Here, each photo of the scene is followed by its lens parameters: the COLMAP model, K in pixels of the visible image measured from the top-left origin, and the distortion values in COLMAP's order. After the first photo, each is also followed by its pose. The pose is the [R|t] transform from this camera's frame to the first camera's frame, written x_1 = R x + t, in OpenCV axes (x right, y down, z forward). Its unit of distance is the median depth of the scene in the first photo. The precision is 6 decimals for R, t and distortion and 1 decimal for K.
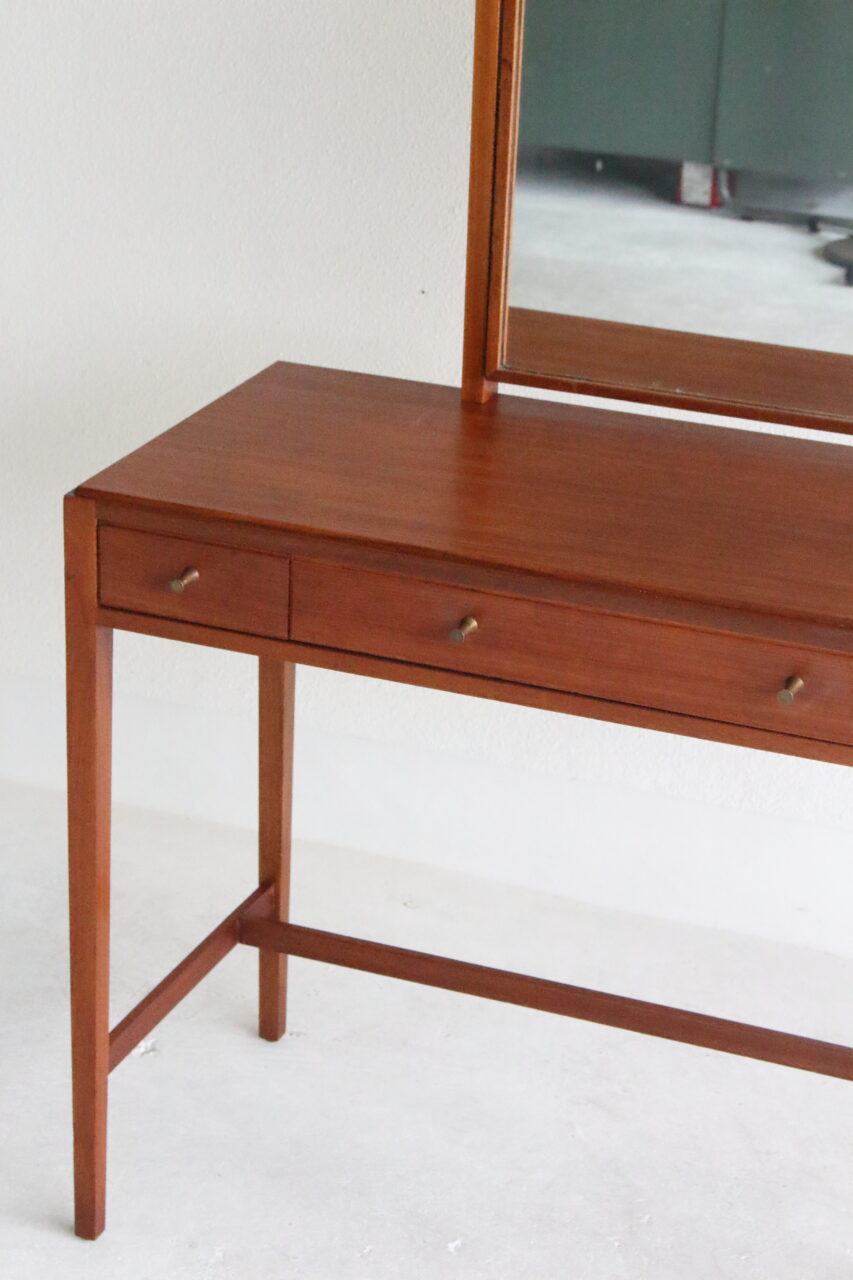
lens RADIAL K [[2820.9, 0, 426.5], [0, 2820.9, 640.0], [0, 0, 1]] dist [-0.009439, -0.101452]
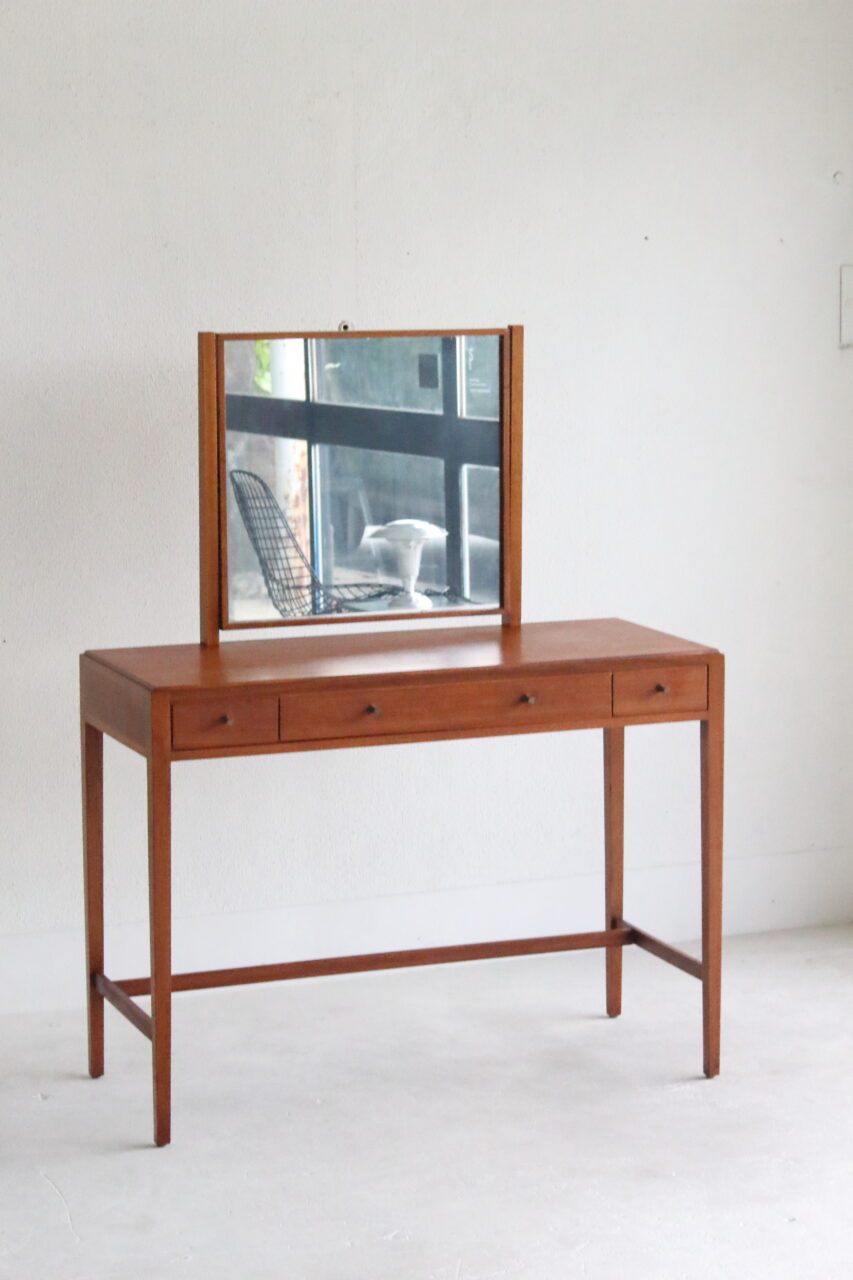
lens RADIAL K [[2949.0, 0, 426.5], [0, 2949.0, 640.0], [0, 0, 1]] dist [-0.027195, 0.047450]
pose [[0.738240, -0.141911, 0.659441, -1.276017], [0.280877, 0.953506, -0.109247, 0.179545], [-0.613278, 0.265872, 0.743776, -0.579359]]
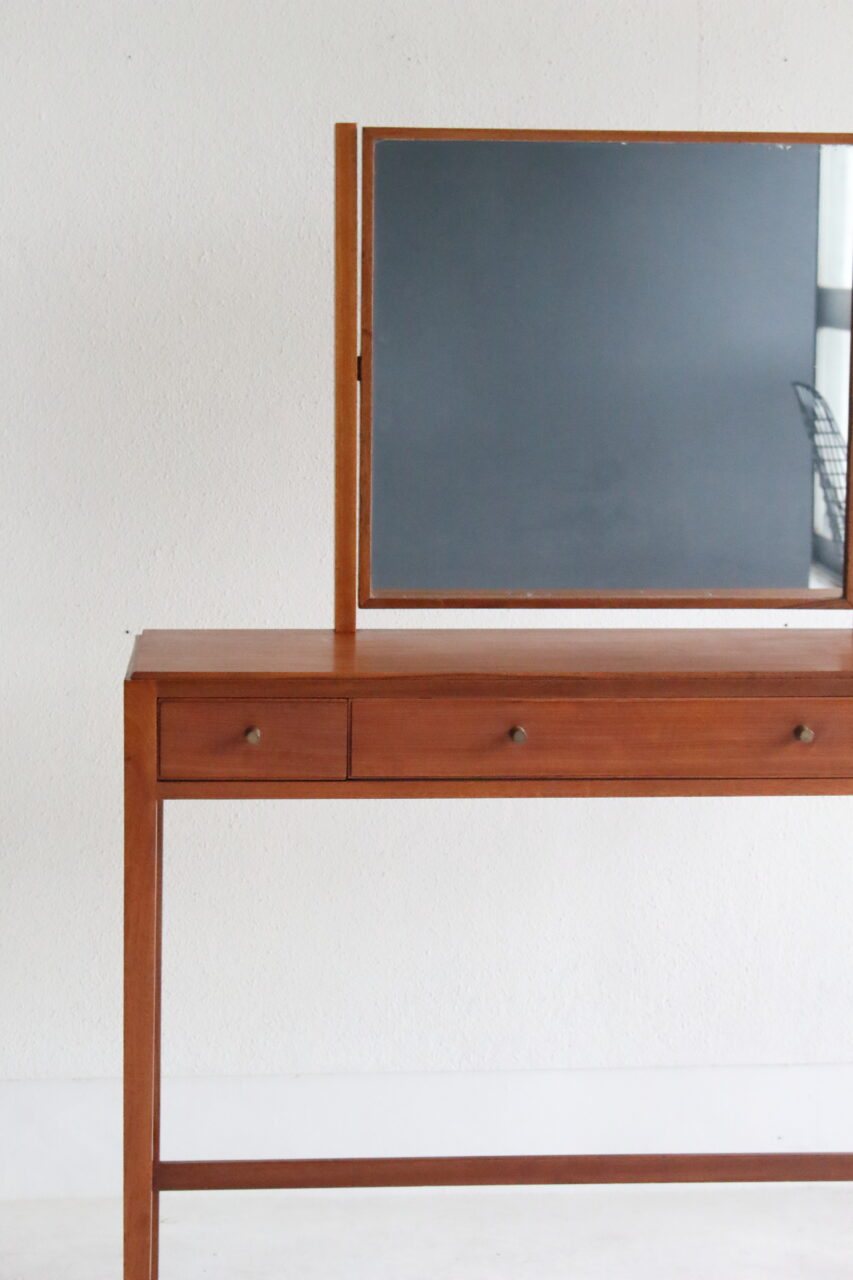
lens RADIAL K [[2949.0, 0, 426.5], [0, 2949.0, 640.0], [0, 0, 1]] dist [-0.027195, 0.047450]
pose [[0.907288, -0.073898, 0.413965, -0.496555], [0.182861, 0.955820, -0.230151, 0.220806], [-0.378668, 0.284511, 0.880718, -0.071626]]
